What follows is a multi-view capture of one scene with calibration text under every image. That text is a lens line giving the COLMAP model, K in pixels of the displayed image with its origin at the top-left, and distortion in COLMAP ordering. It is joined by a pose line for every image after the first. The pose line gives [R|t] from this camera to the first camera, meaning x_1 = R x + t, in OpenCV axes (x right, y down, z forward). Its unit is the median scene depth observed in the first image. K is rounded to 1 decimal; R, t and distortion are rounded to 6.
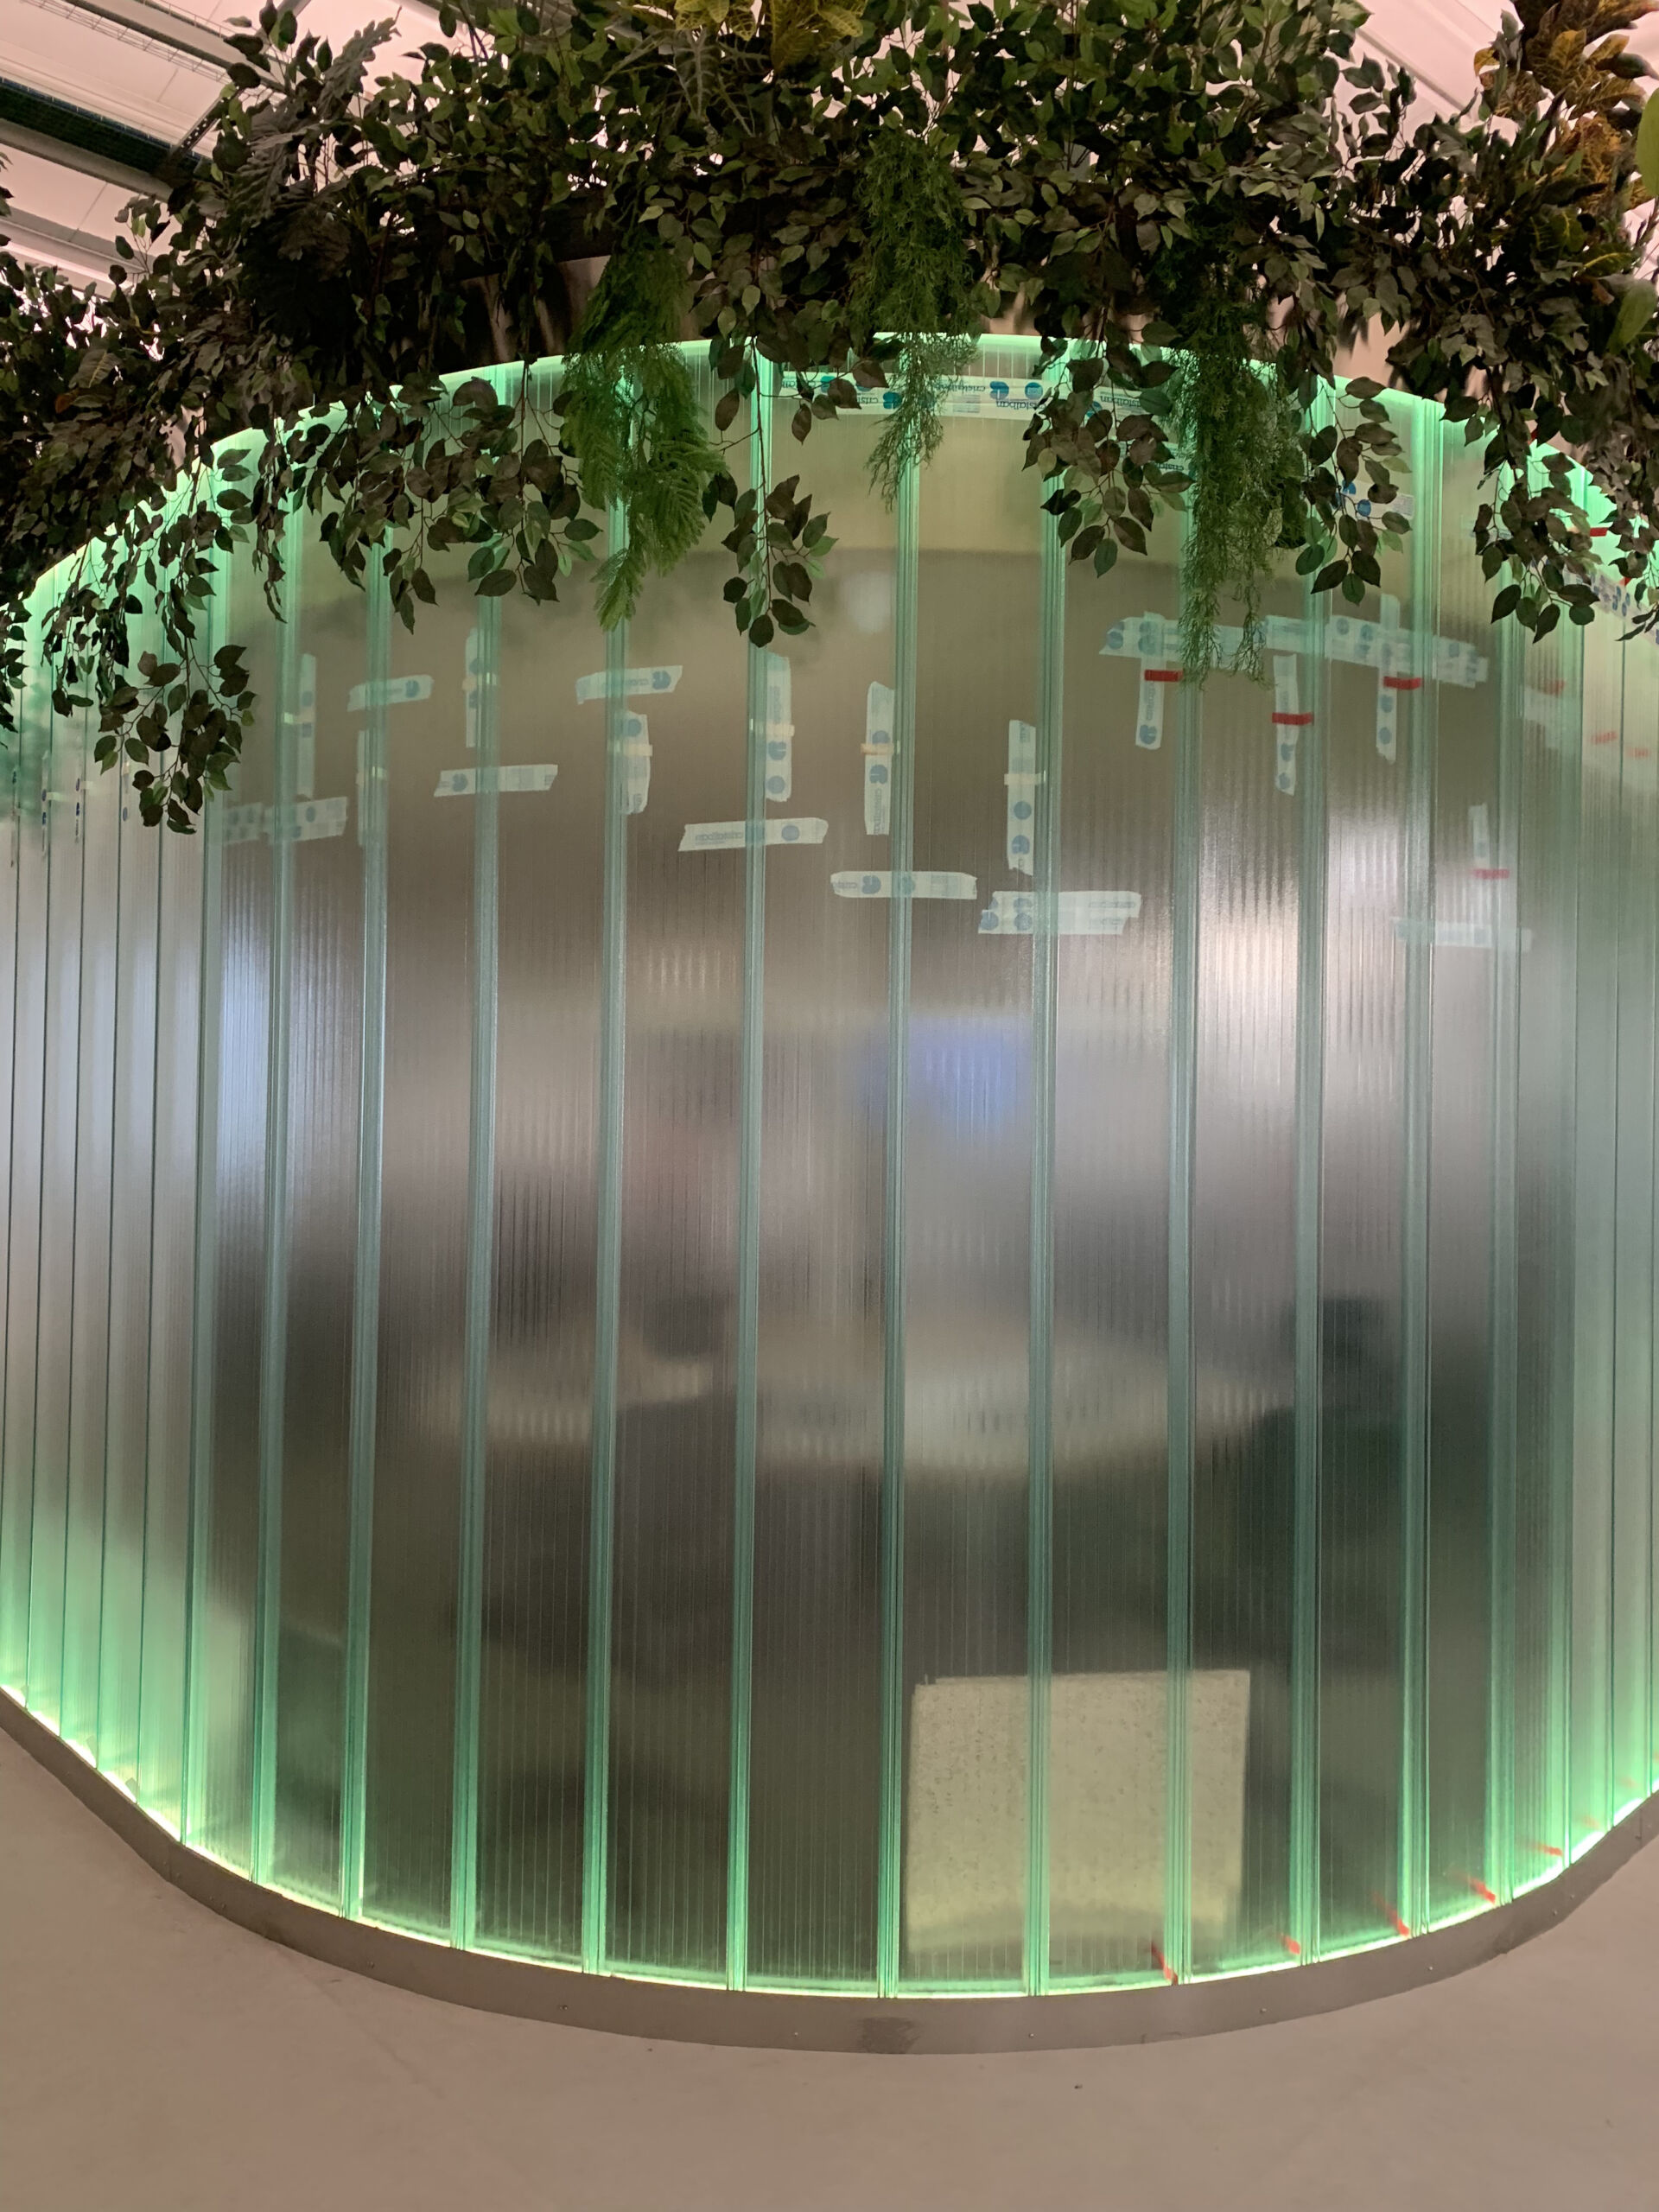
lens RADIAL K [[1674.9, 0, 797.7], [0, 1674.9, 1114.8], [0, 0, 1]] dist [-0.009956, 0.011749]
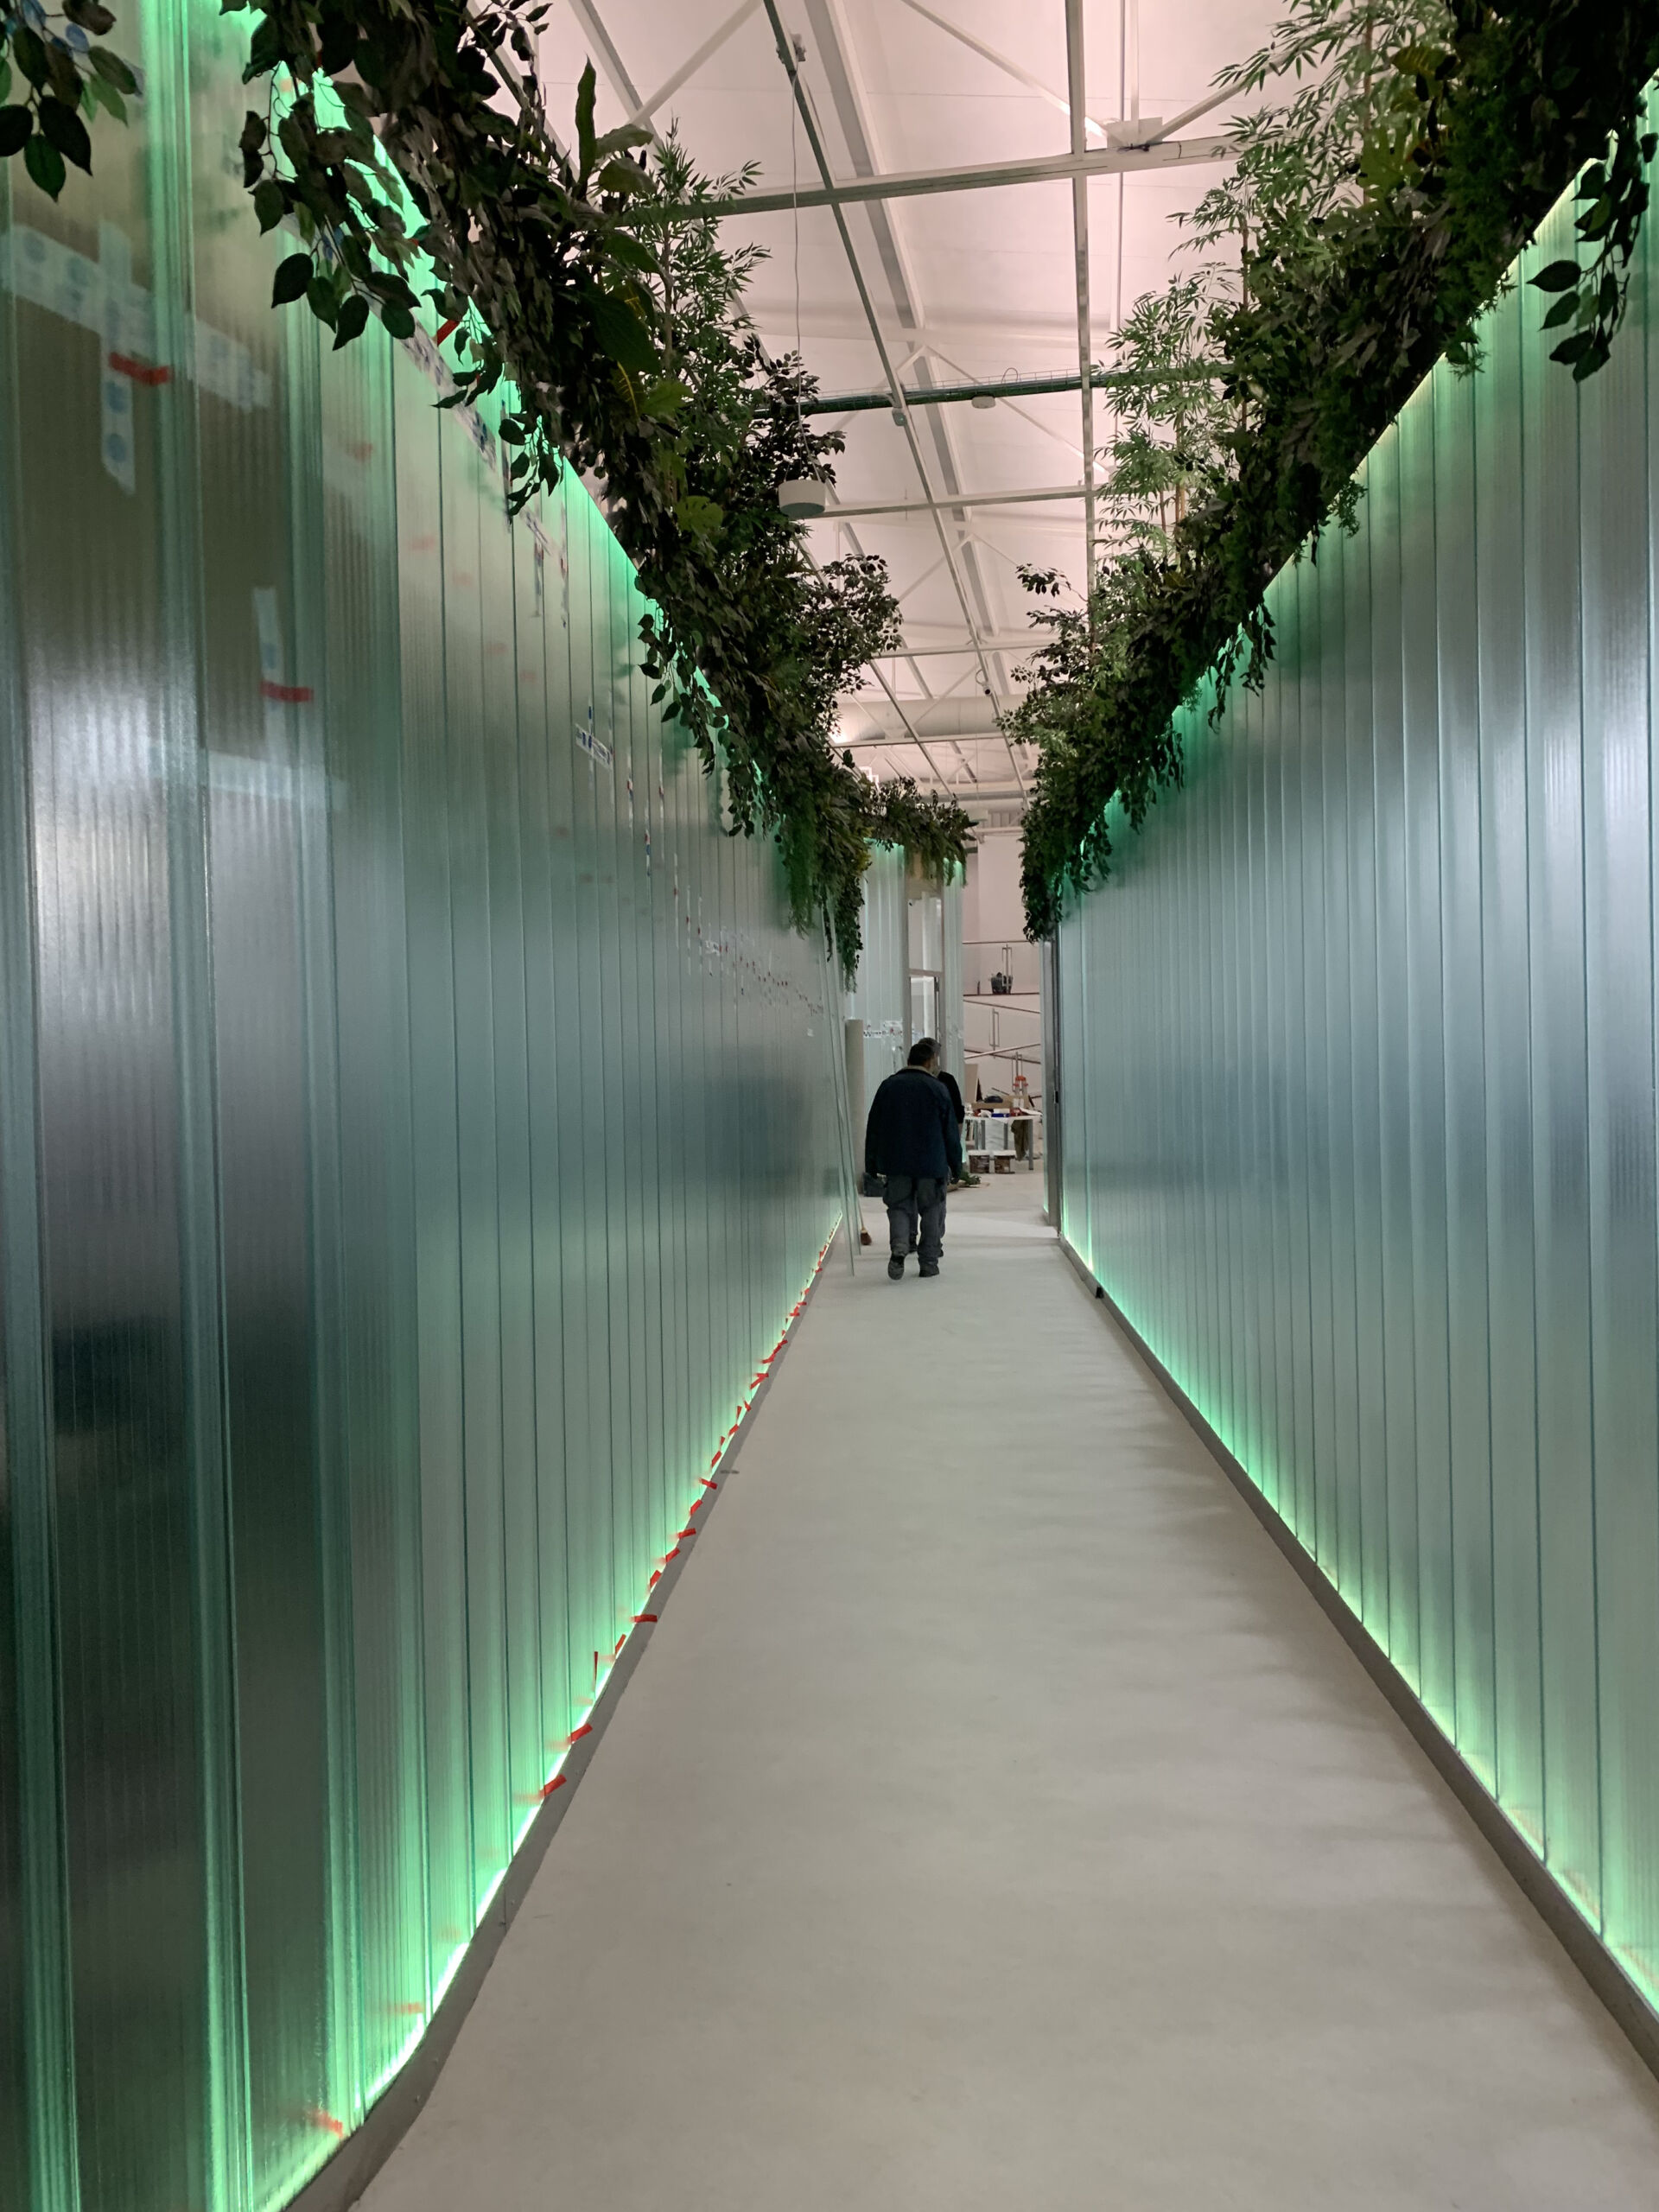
lens RADIAL K [[1675.6, 0, 829.5], [0, 1675.6, 1106.0], [0, 0, 1]] dist [0.020918, 0.003617]
pose [[0.752269, -0.046289, 0.657228, 0.122132], [0.026735, 0.998852, 0.039748, 0.005156], [-0.658313, -0.012330, 0.752643, 0.336176]]
